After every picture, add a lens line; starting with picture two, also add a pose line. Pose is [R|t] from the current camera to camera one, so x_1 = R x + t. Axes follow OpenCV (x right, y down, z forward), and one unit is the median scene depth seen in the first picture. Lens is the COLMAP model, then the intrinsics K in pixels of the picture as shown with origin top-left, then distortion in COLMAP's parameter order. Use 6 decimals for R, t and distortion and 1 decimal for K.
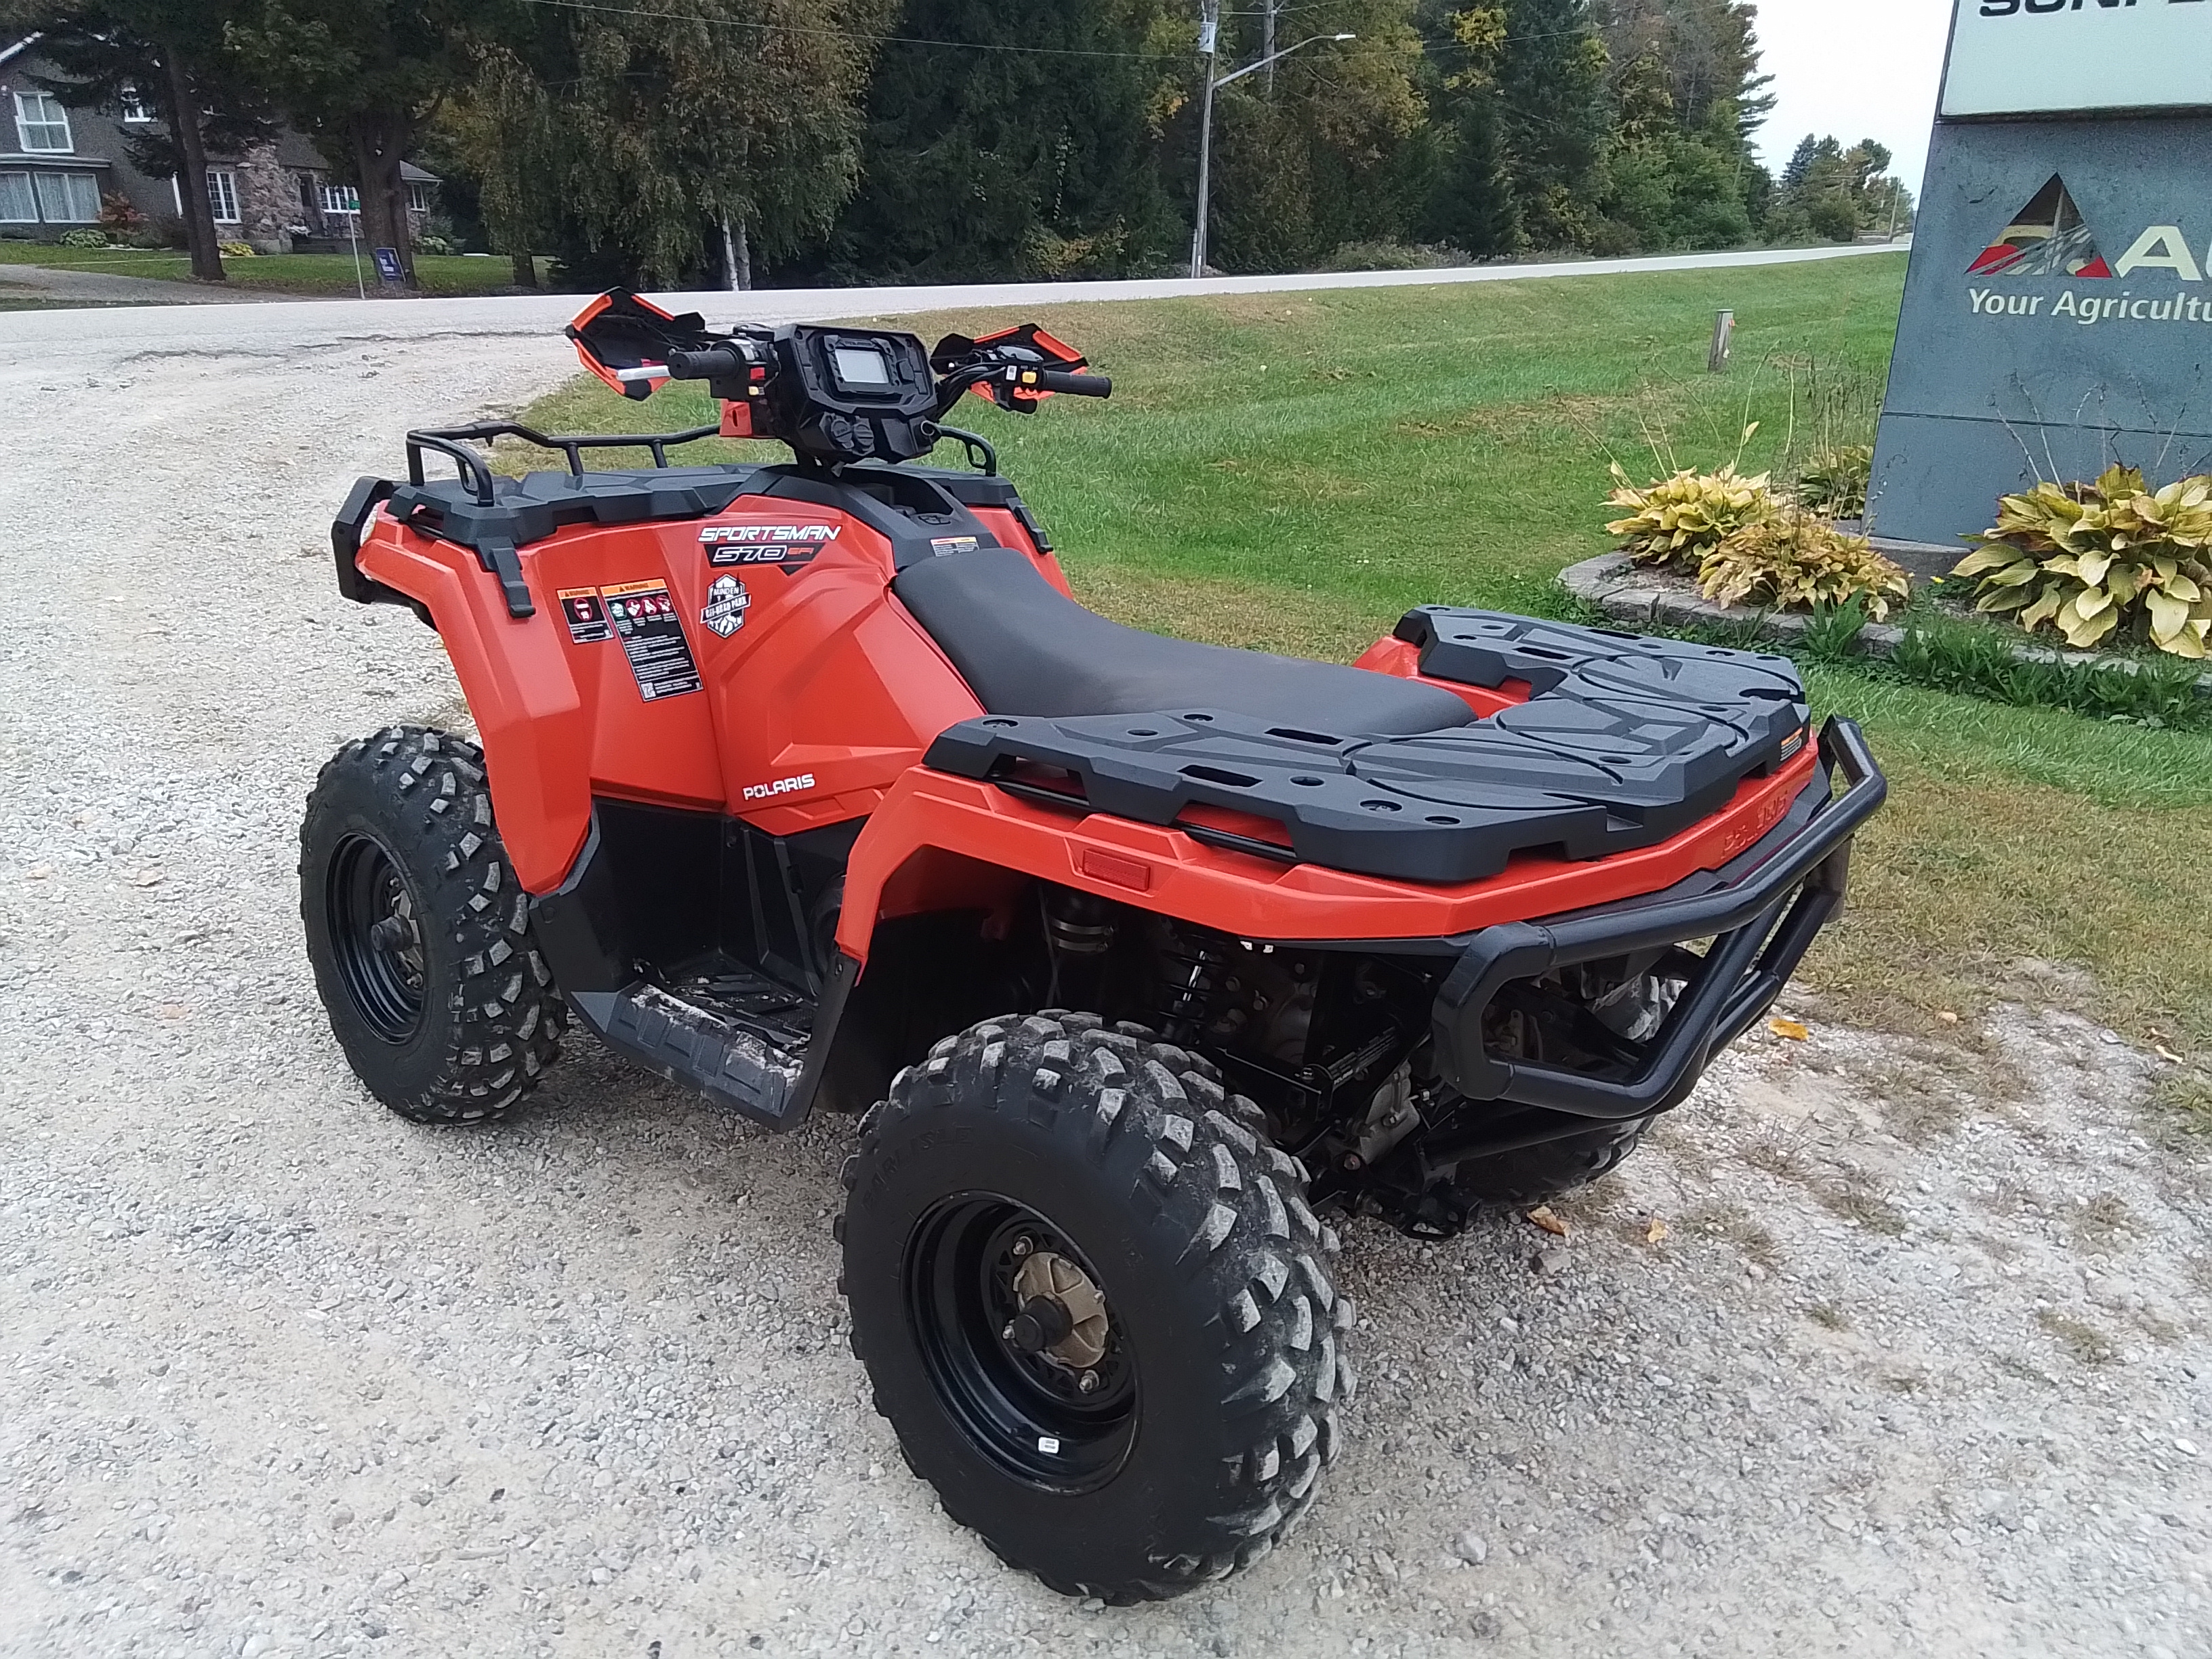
lens RADIAL K [[1522.6, 0, 1088.9], [0, 1522.6, 828.4], [0, 0, 1]] dist [0.016114, -0.026025]
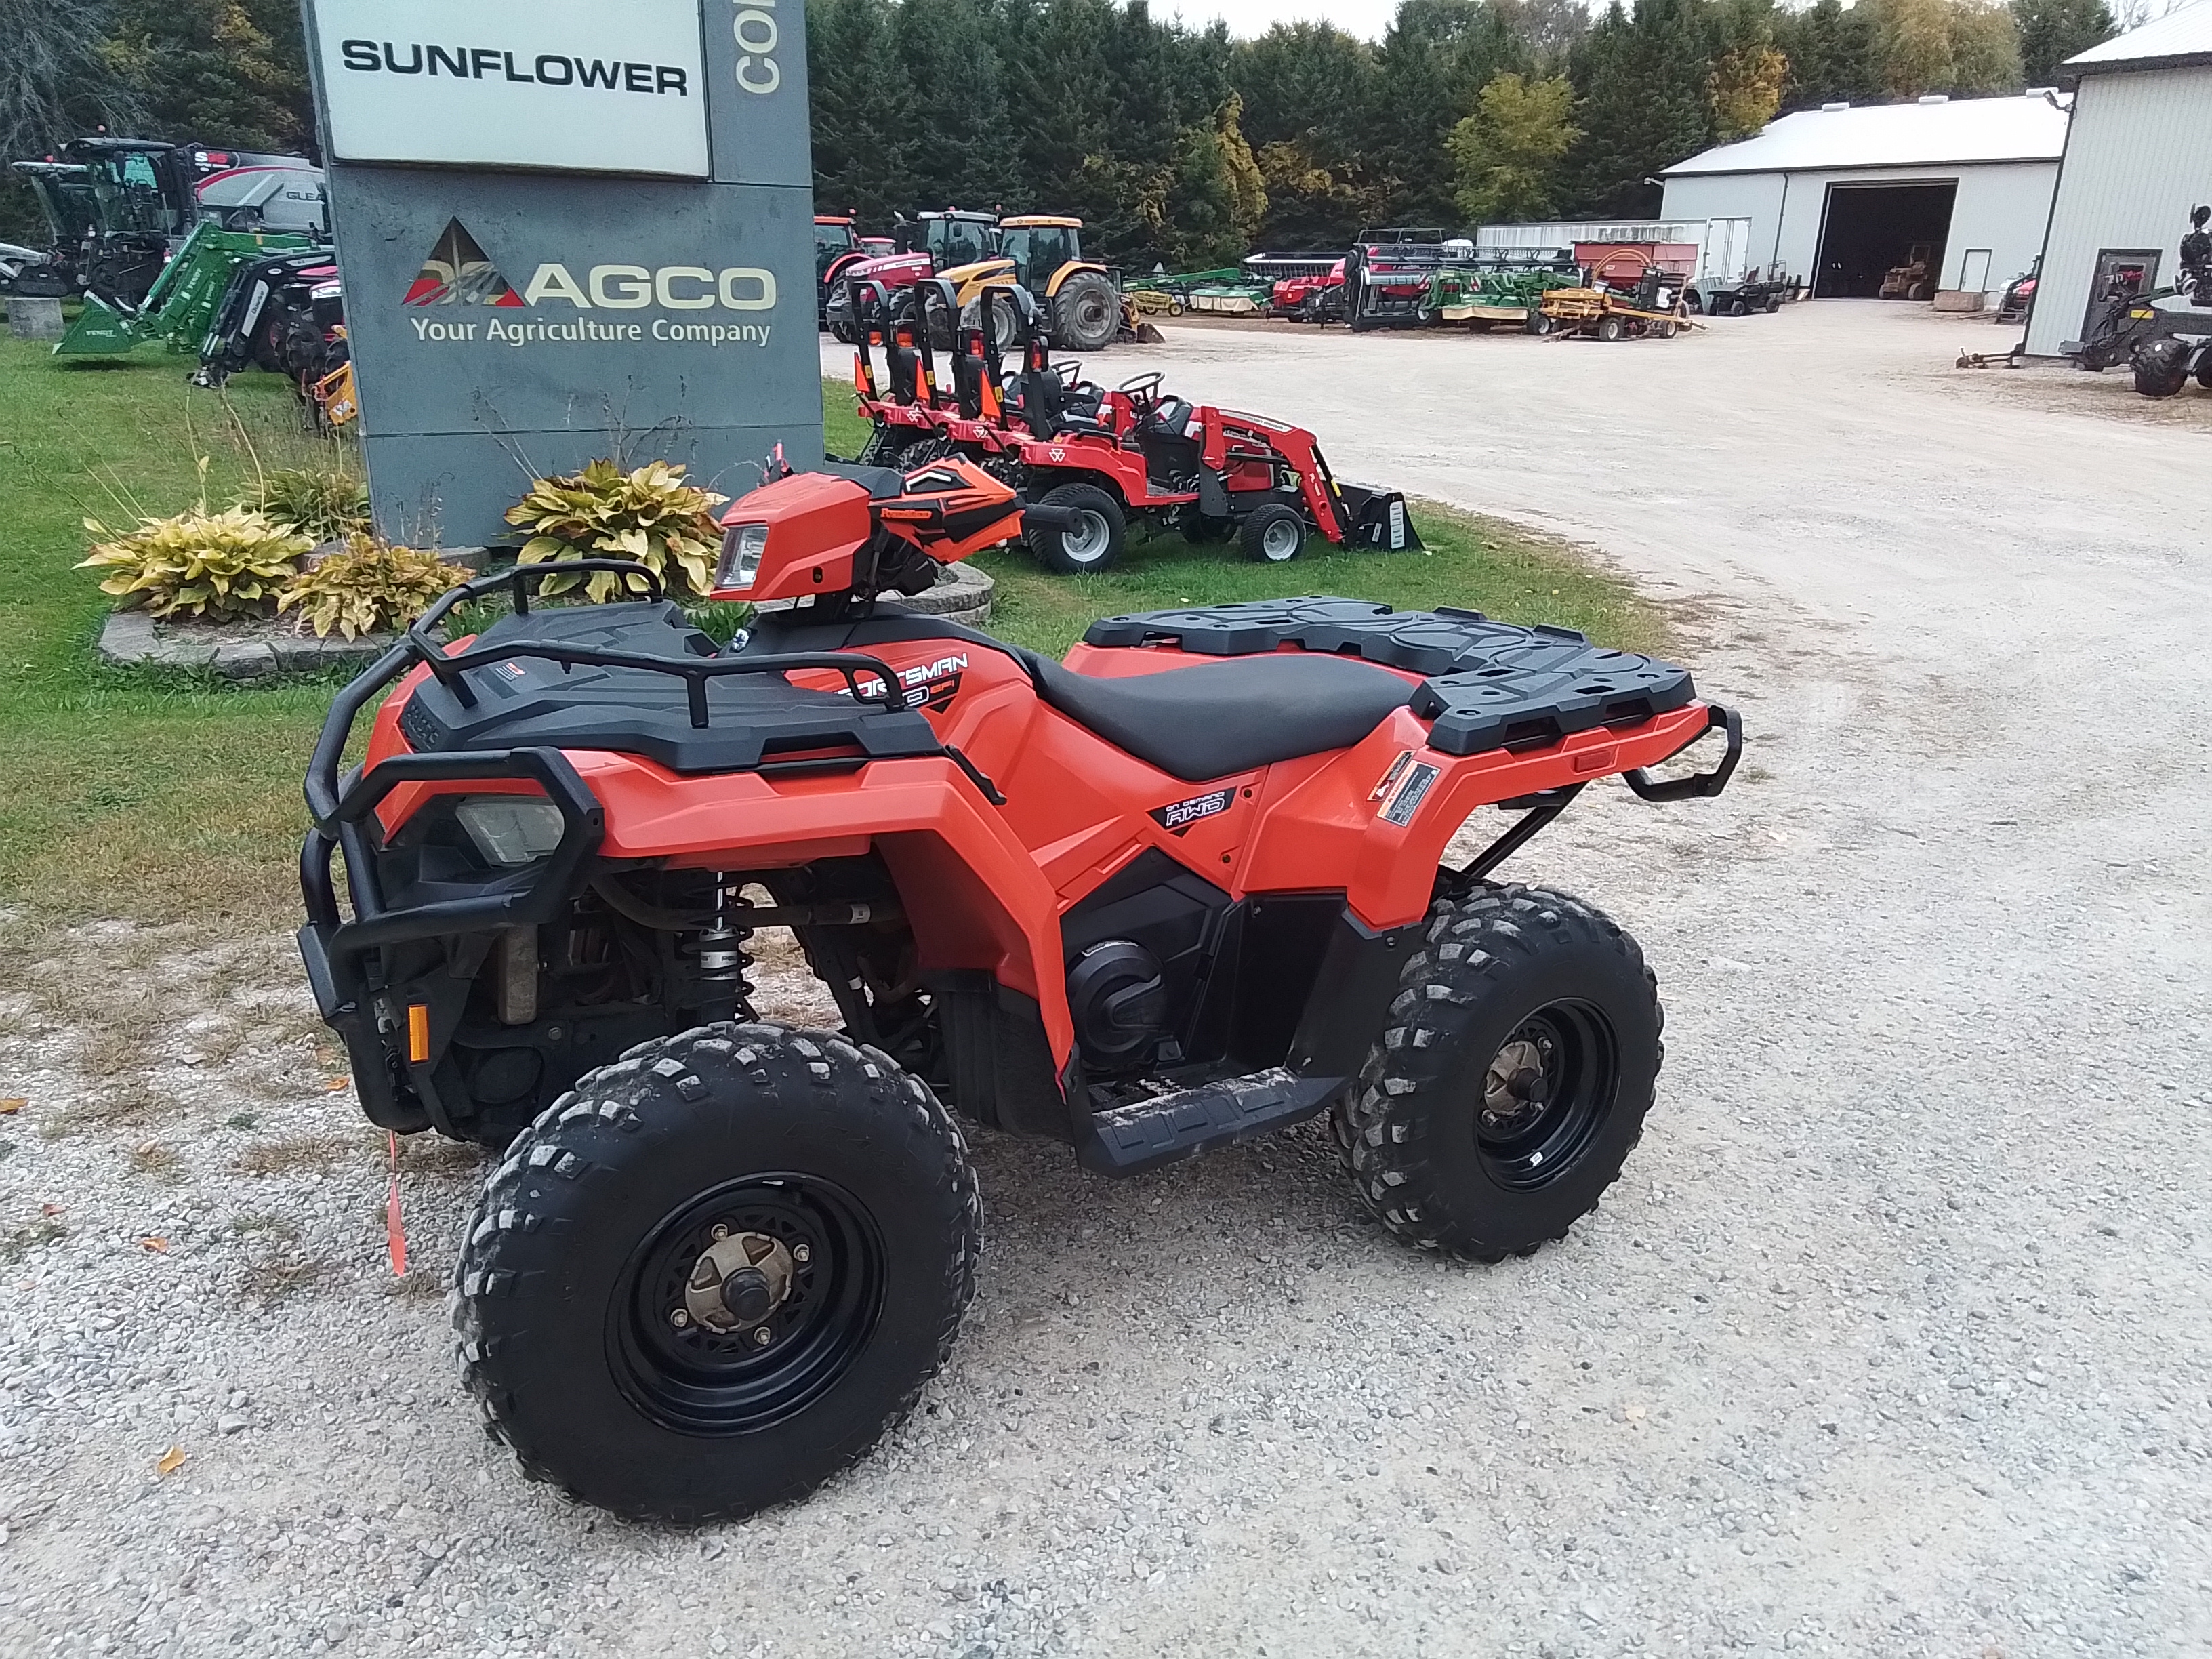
lens RADIAL K [[1522.6, 0, 1112.5], [0, 1522.6, 833.8], [0, 0, 1]] dist [0.016114, -0.026025]
pose [[0.352449, -0.323953, 0.877972, -0.341558], [0.314678, 0.924569, 0.214824, -0.087470], [-0.881338, 0.200564, 0.427804, 0.156753]]
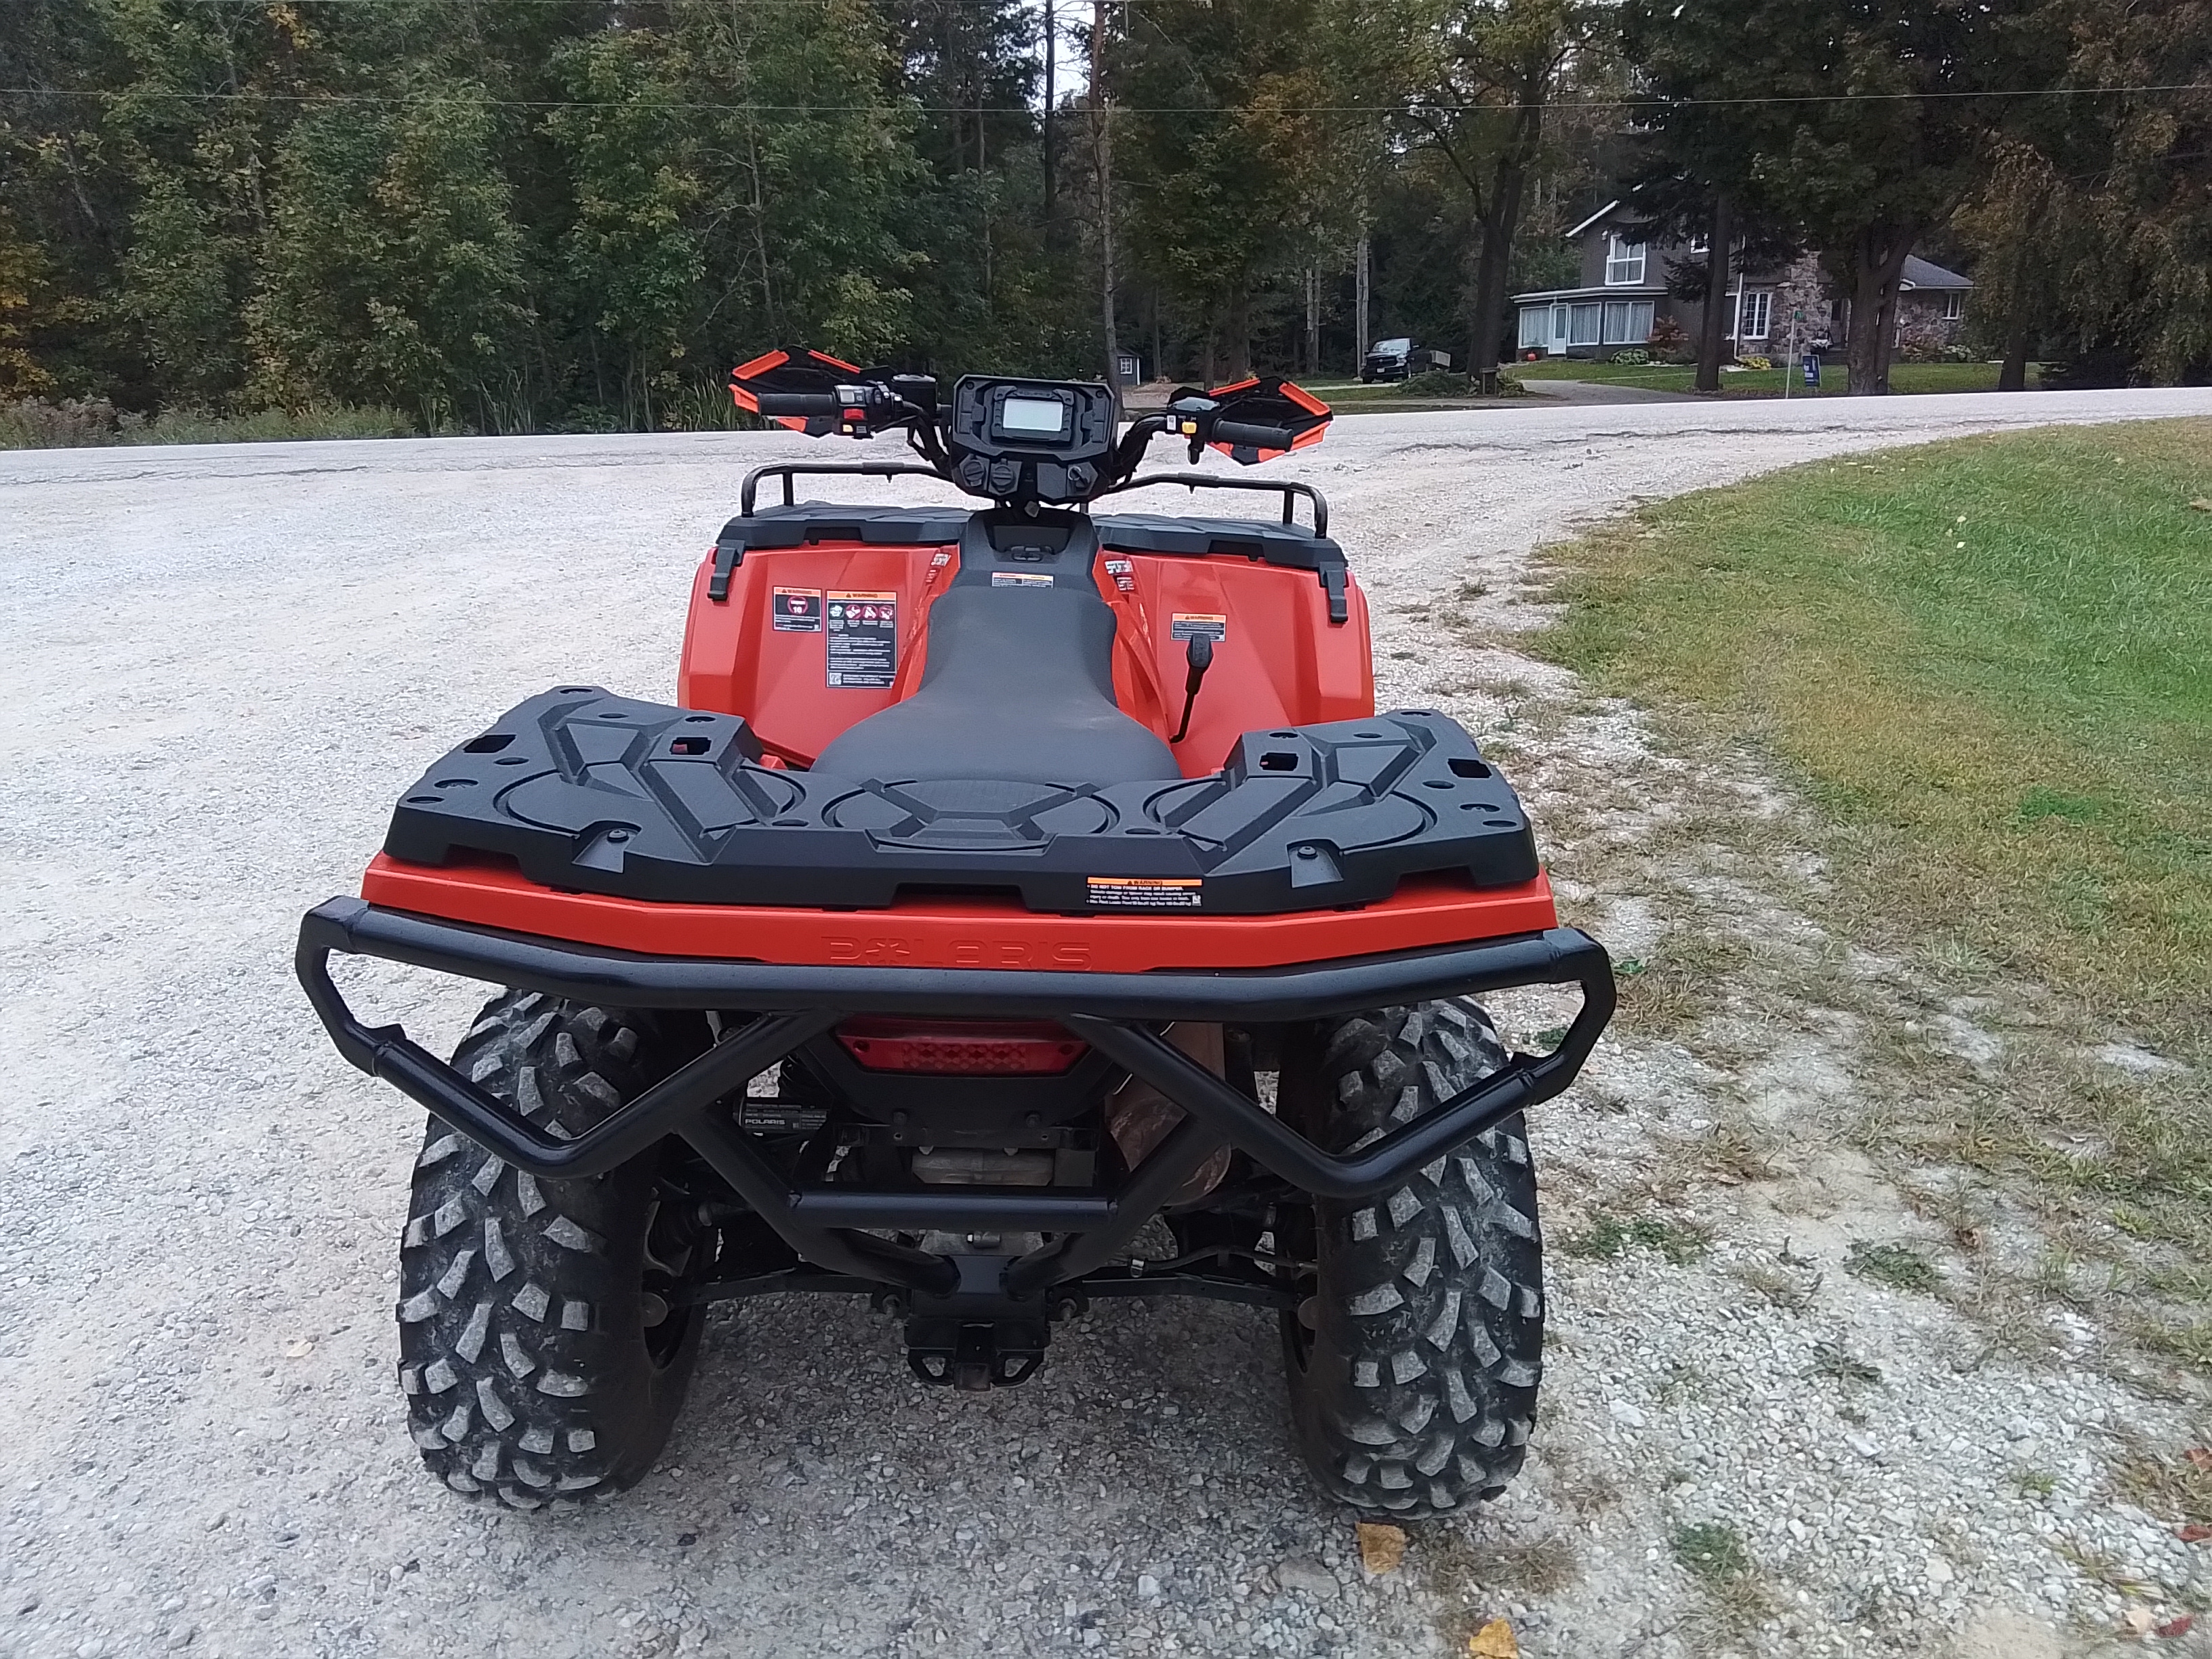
lens RADIAL K [[1522.6, 0, 1109.9], [0, 1522.6, 824.9], [0, 0, 1]] dist [0.016114, -0.026025]
pose [[0.636659, 0.194728, -0.746155, 0.248136], [-0.244925, 0.968553, 0.043786, -0.027405], [0.731217, 0.154875, 0.664331, 0.122636]]
